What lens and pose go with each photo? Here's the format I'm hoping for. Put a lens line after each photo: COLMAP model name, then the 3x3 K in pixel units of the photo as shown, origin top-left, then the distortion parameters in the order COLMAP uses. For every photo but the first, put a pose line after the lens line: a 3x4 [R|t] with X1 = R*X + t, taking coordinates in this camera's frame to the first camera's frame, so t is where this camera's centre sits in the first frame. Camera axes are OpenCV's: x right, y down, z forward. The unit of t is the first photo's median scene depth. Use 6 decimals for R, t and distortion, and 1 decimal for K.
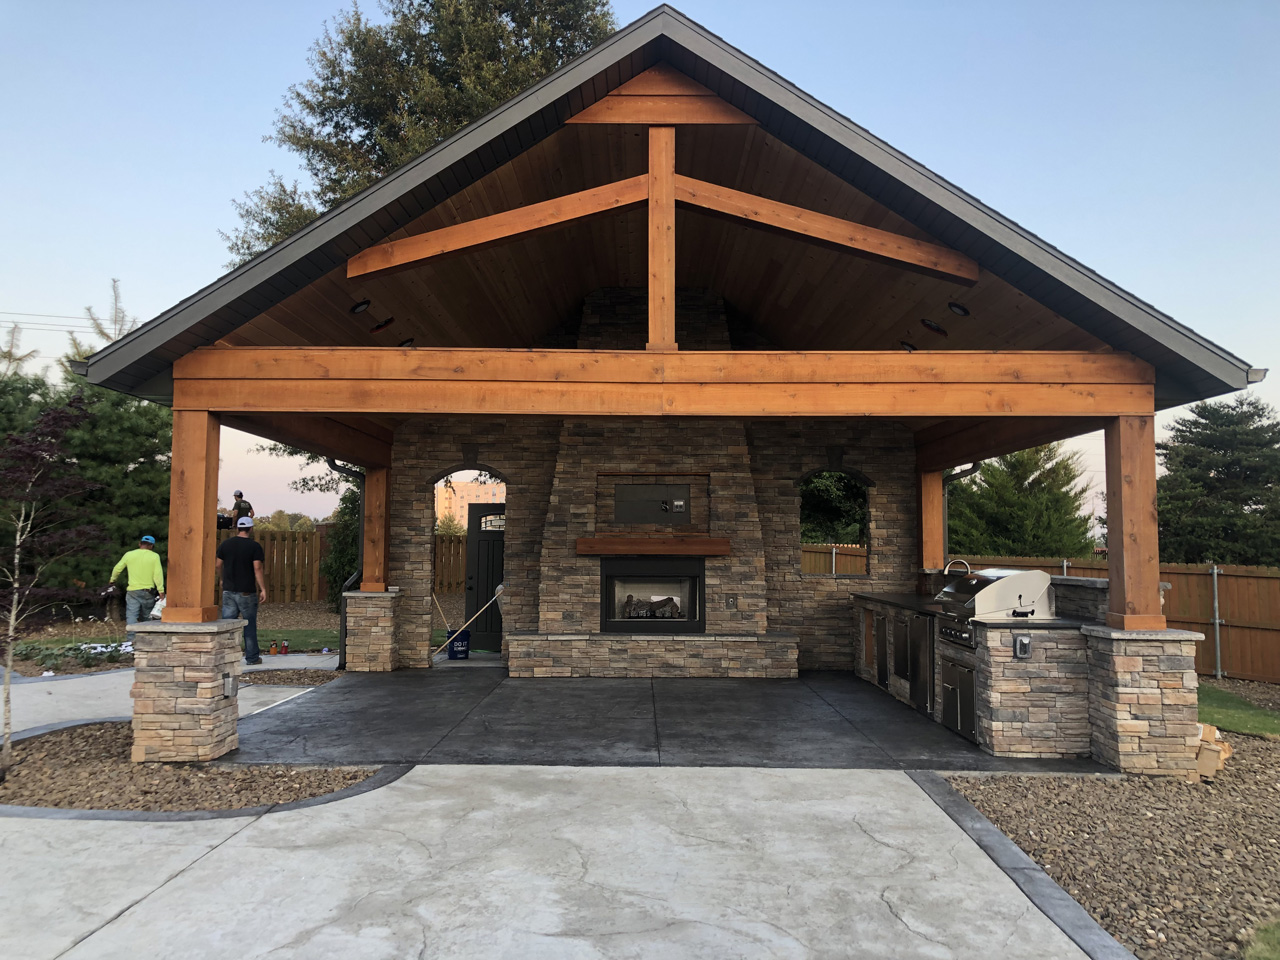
lens RADIAL K [[1049.7, 0, 640.0], [0, 1049.7, 480.0], [0, 0, 1]] dist [0.097411, -0.227628]
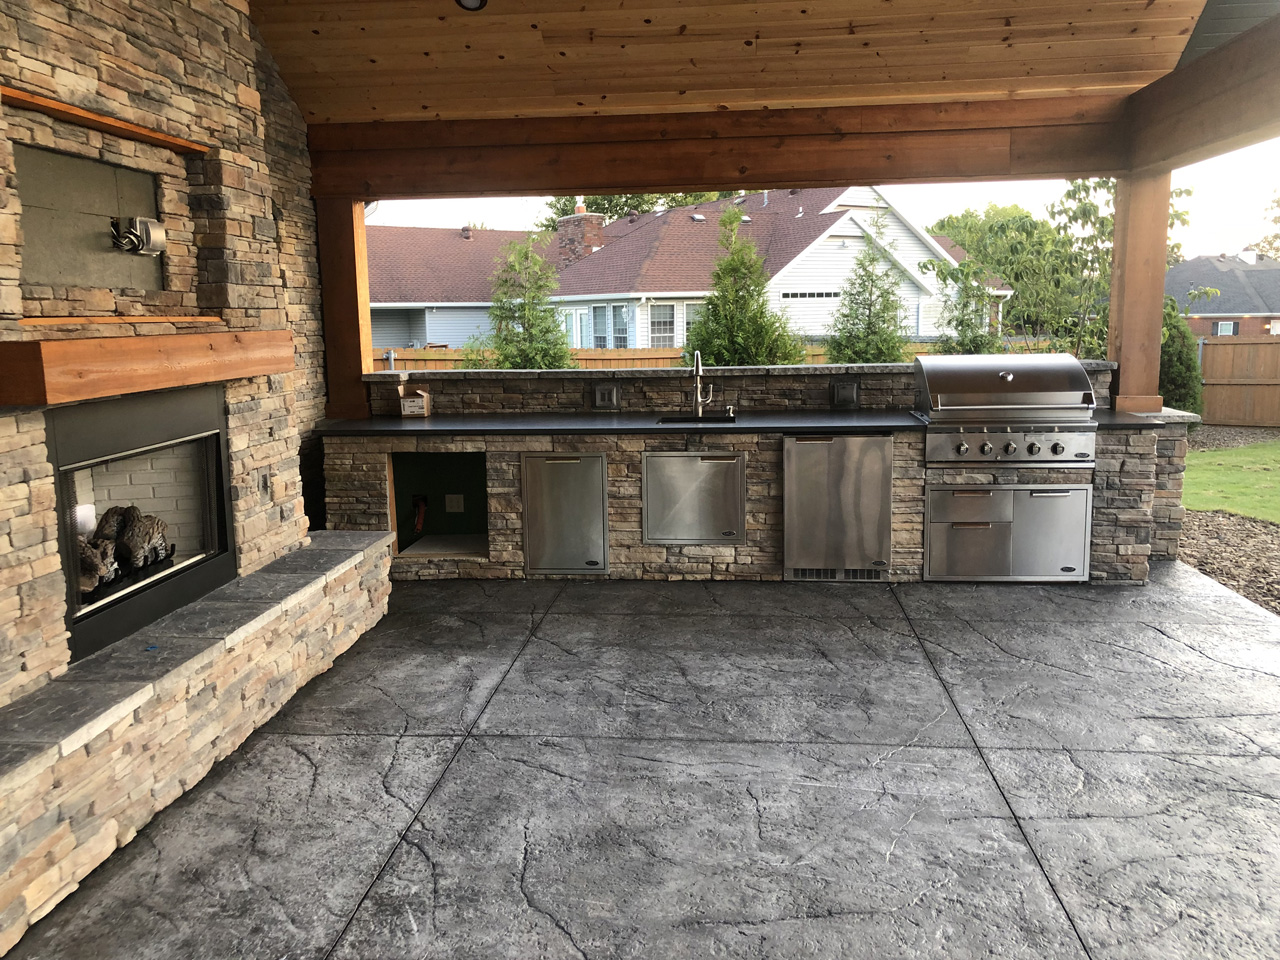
lens RADIAL K [[1059.9, 0, 636.2], [0, 1059.9, 477.0], [0, 0, 1]] dist [0.012900, 0.009983]
pose [[0.093503, -0.160939, 0.982525, -0.476853], [-0.043113, 0.985269, 0.165491, 0.060609], [-0.994685, -0.057833, 0.085187, 1.299600]]
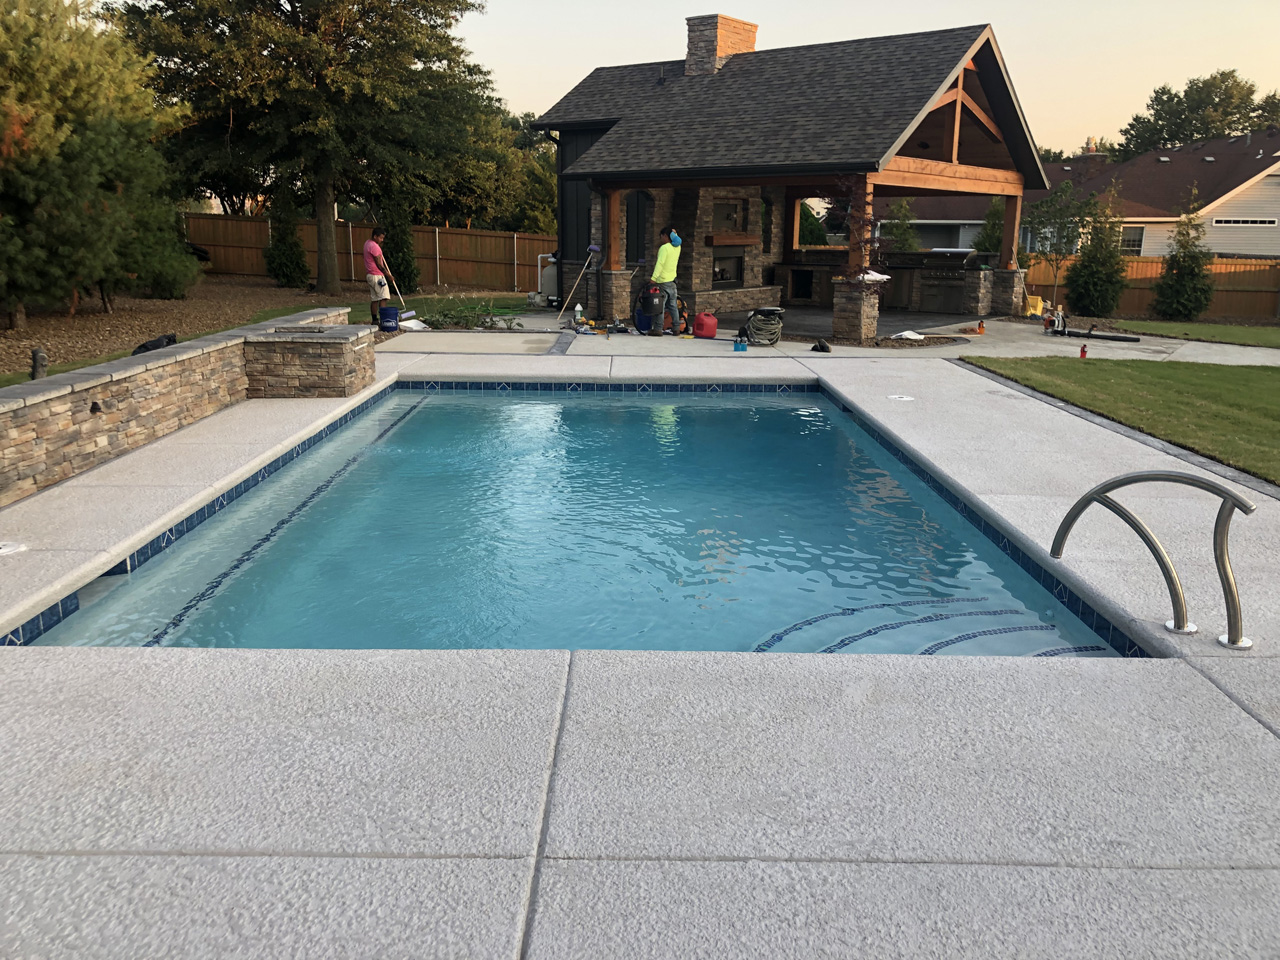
lens RADIAL K [[1060.6, 0, 635.7], [0, 1060.6, 462.7], [0, 0, 1]] dist [0.054149, -0.067637]
pose [[0.624805, -0.170125, 0.762021, -2.459382], [-0.055118, 0.963928, 0.260394, -0.055142], [-0.778833, -0.204697, 0.592890, -0.063860]]
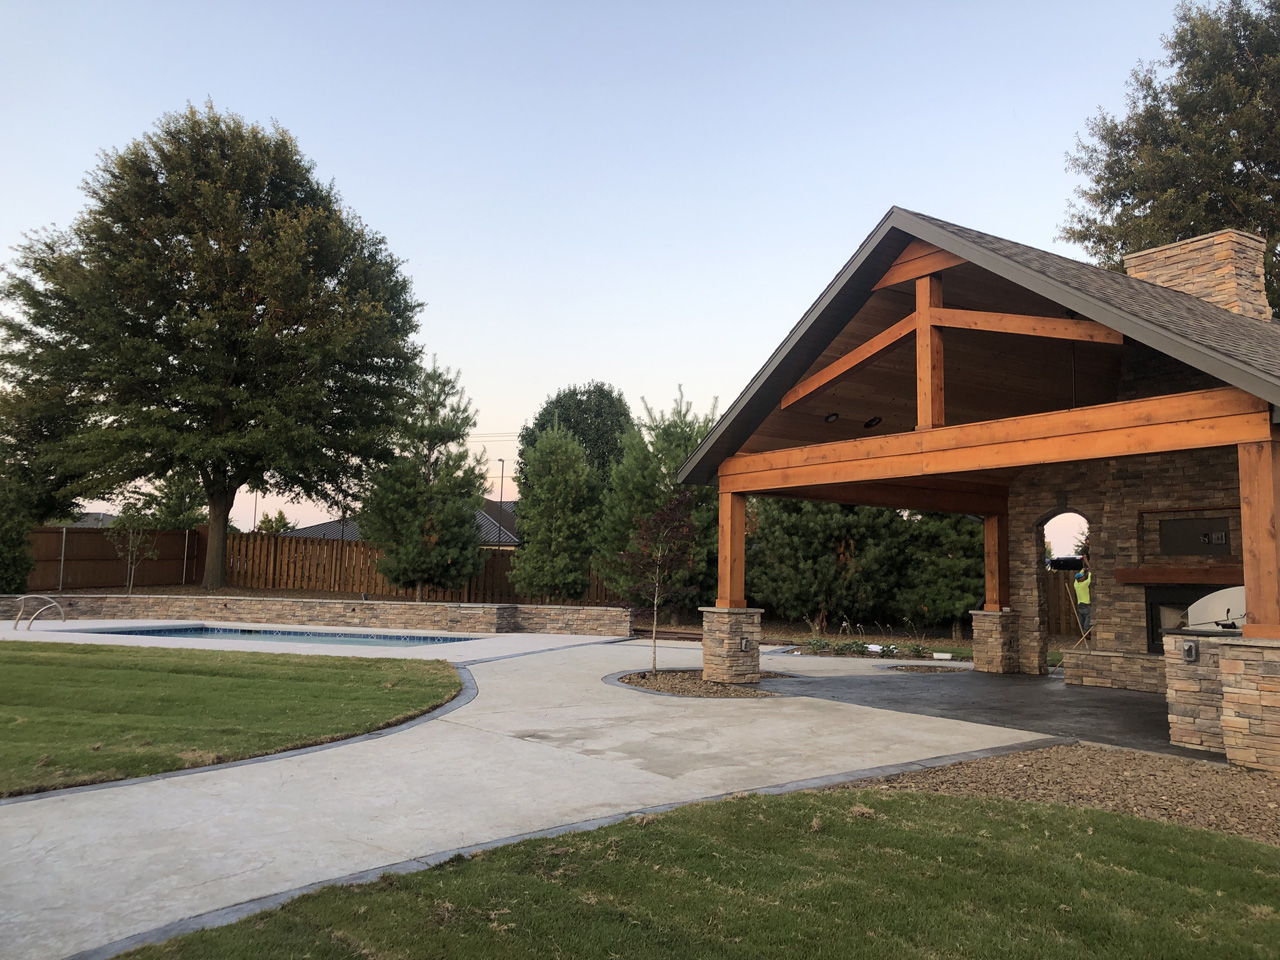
lens RADIAL K [[1047.9, 0, 640.0], [0, 1047.9, 480.0], [0, 0, 1]] dist [0.087593, -0.126708]
pose [[0.554443, -0.076906, -0.828661, 0.974135], [0.037340, 0.997017, -0.067547, 0.027692], [0.831384, 0.006509, 0.555661, -0.130939]]
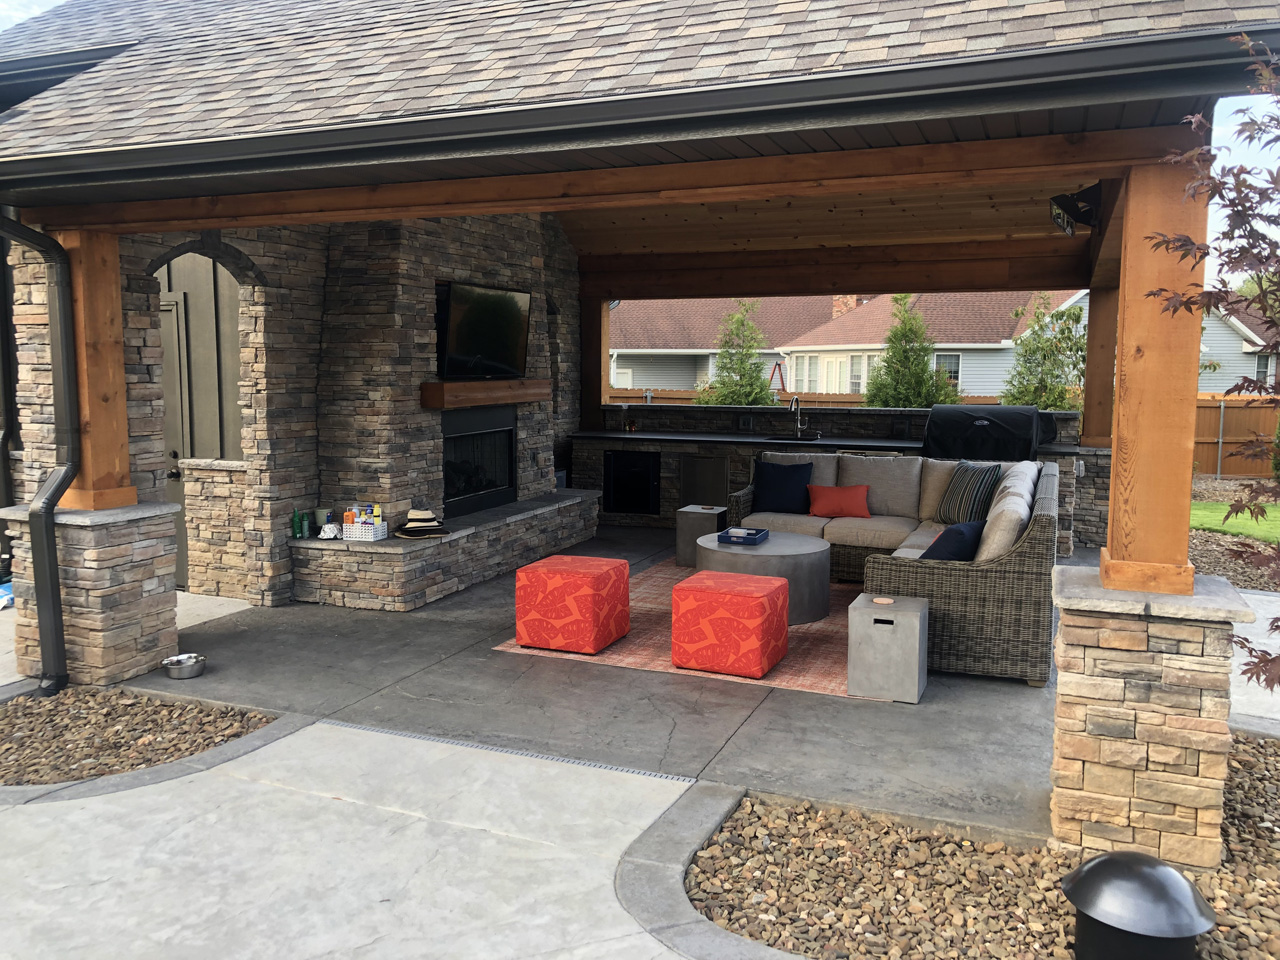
lens RADIAL K [[1039.0, 0, 640.8], [0, 1039.0, 492.7], [0, 0, 1]] dist [0.155362, -0.267850]
pose [[0.369091, -0.124626, 0.921000, -0.964497], [-0.060580, 0.985635, 0.157649, 0.019981], [-0.927417, -0.113981, 0.356239, 1.013939]]
